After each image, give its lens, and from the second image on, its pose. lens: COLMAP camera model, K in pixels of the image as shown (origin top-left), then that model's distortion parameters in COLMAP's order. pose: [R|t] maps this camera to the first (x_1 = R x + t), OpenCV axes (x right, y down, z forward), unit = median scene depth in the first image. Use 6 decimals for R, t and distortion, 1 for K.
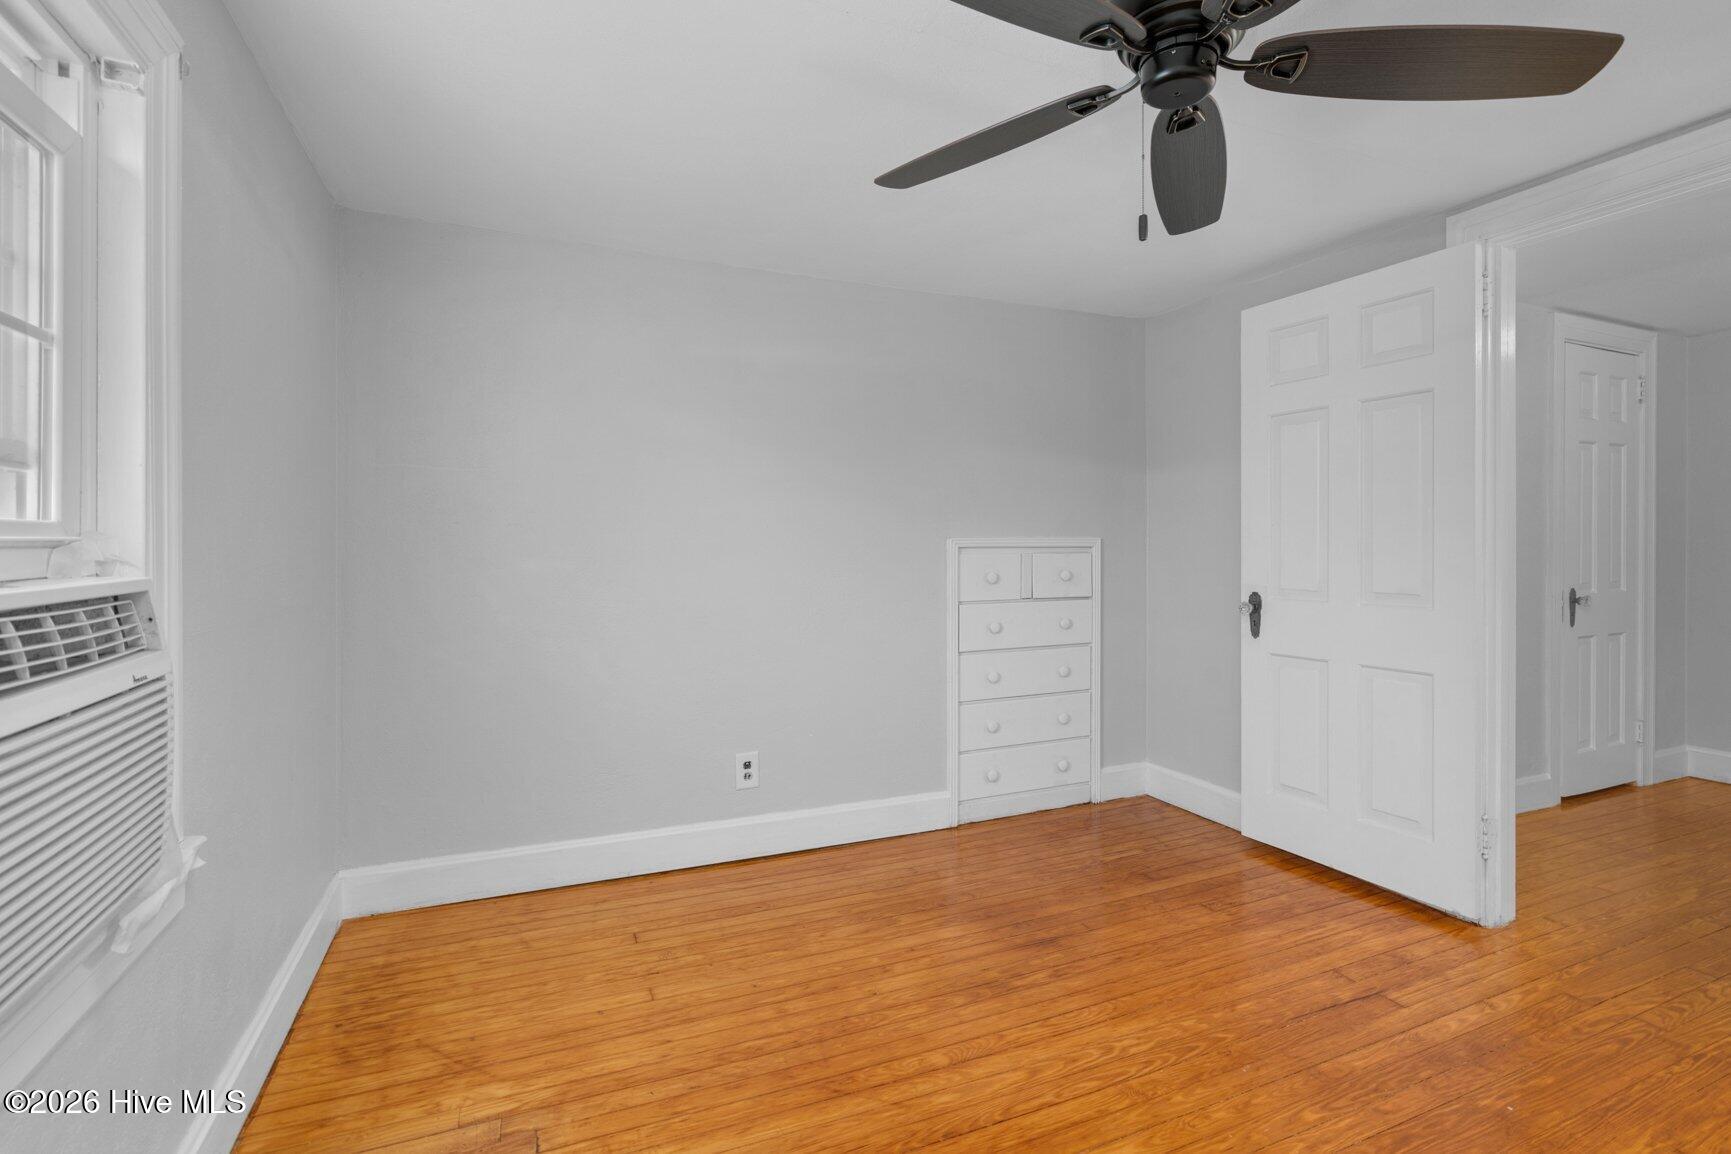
lens RADIAL K [[799.2, 0, 860.6], [0, 799.2, 543.2], [0, 0, 1]] dist [0.001046, 0.000037]
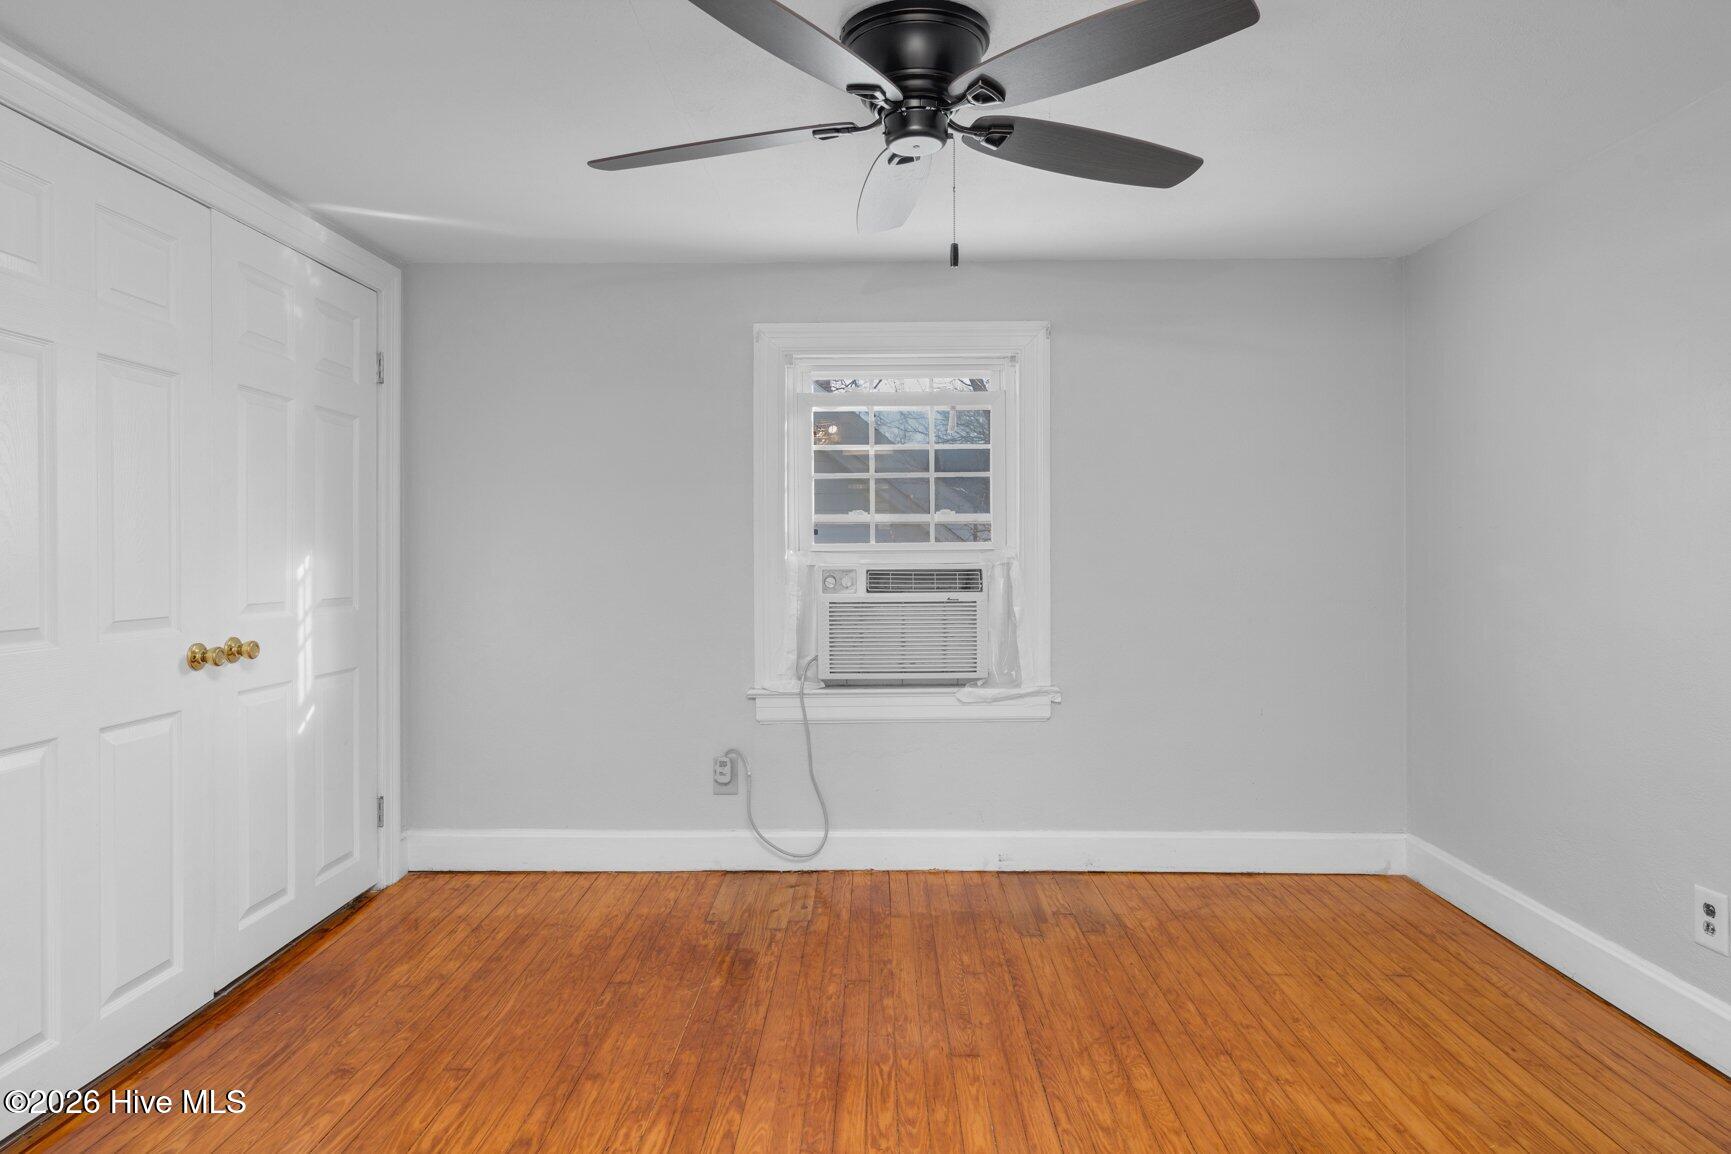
lens RADIAL K [[1001.9, 0, 861.5], [0, 1001.9, 552.5], [0, 0, 1]] dist [-0.000556, 0.000076]
pose [[-0.407411, -0.000122, -0.913245, 1.091326], [0.002178, 0.999997, -0.001105, 0.008300], [0.913242, -0.002439, -0.407410, 0.969741]]
